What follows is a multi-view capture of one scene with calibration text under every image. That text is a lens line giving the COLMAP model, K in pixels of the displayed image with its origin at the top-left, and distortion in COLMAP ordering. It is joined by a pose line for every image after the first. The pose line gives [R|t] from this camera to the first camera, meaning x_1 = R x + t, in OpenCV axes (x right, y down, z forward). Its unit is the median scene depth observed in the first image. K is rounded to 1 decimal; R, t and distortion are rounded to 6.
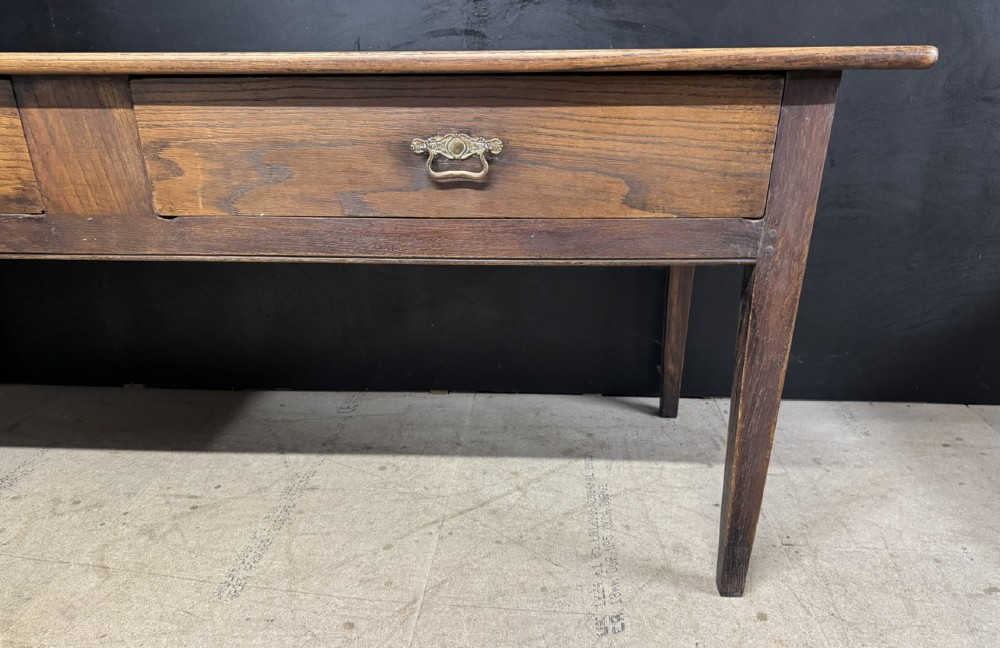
lens RADIAL K [[710.8, 0, 504.0], [0, 710.8, 371.3], [0, 0, 1]] dist [0.063558, -0.071821]
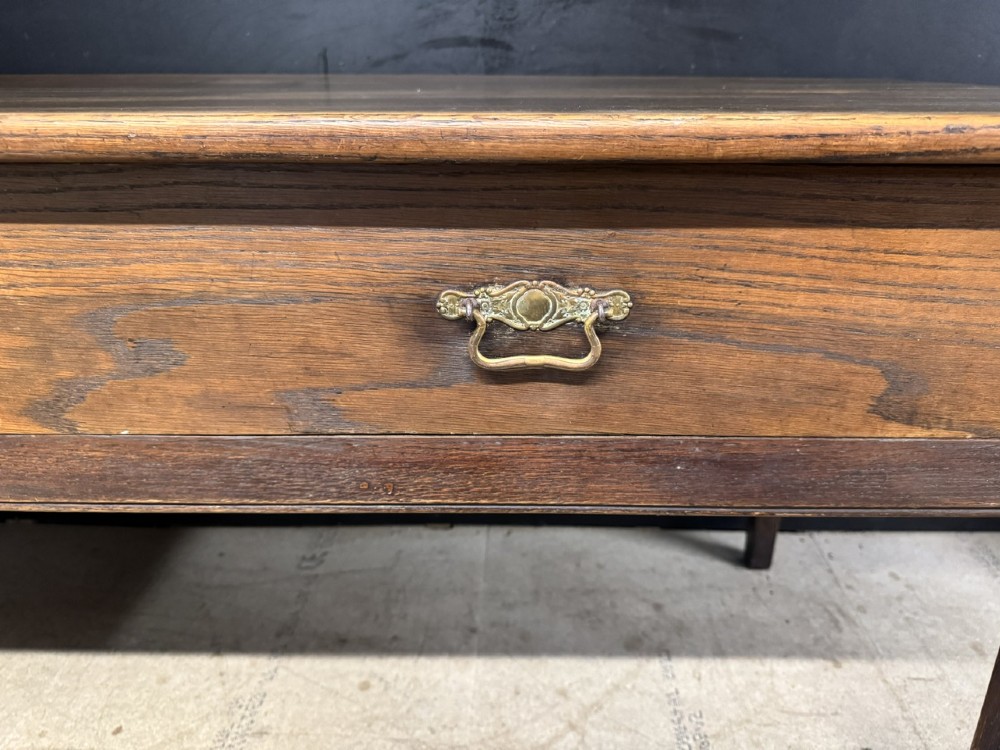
lens RADIAL K [[729.0, 0, 513.6], [0, 729.0, 378.5], [0, 0, 1]] dist [0.012129, -0.046898]
pose [[0.998788, -0.010512, 0.048084, -0.081997], [0.010211, 0.999927, 0.006482, -0.213568], [-0.048149, -0.005983, 0.998822, 0.415070]]
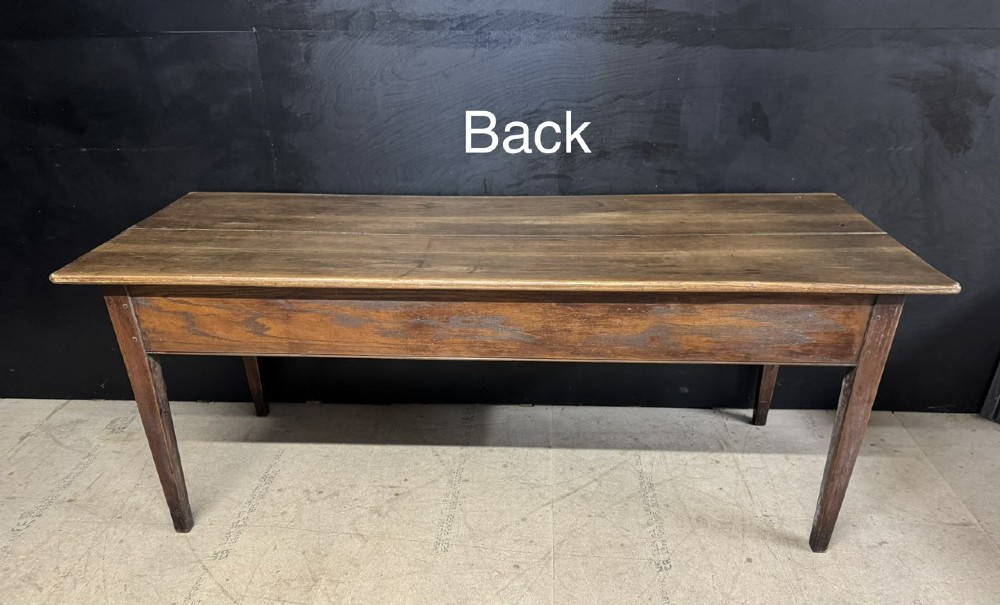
lens RADIAL K [[709.3, 0, 495.9], [0, 709.3, 377.7], [0, 0, 1]] dist [0.037731, -0.050318]
pose [[0.999939, -0.011081, -0.000166, -0.254734], [0.011040, 0.994713, 0.102101, -0.286804], [-0.000966, -0.102097, 0.994774, -0.689637]]
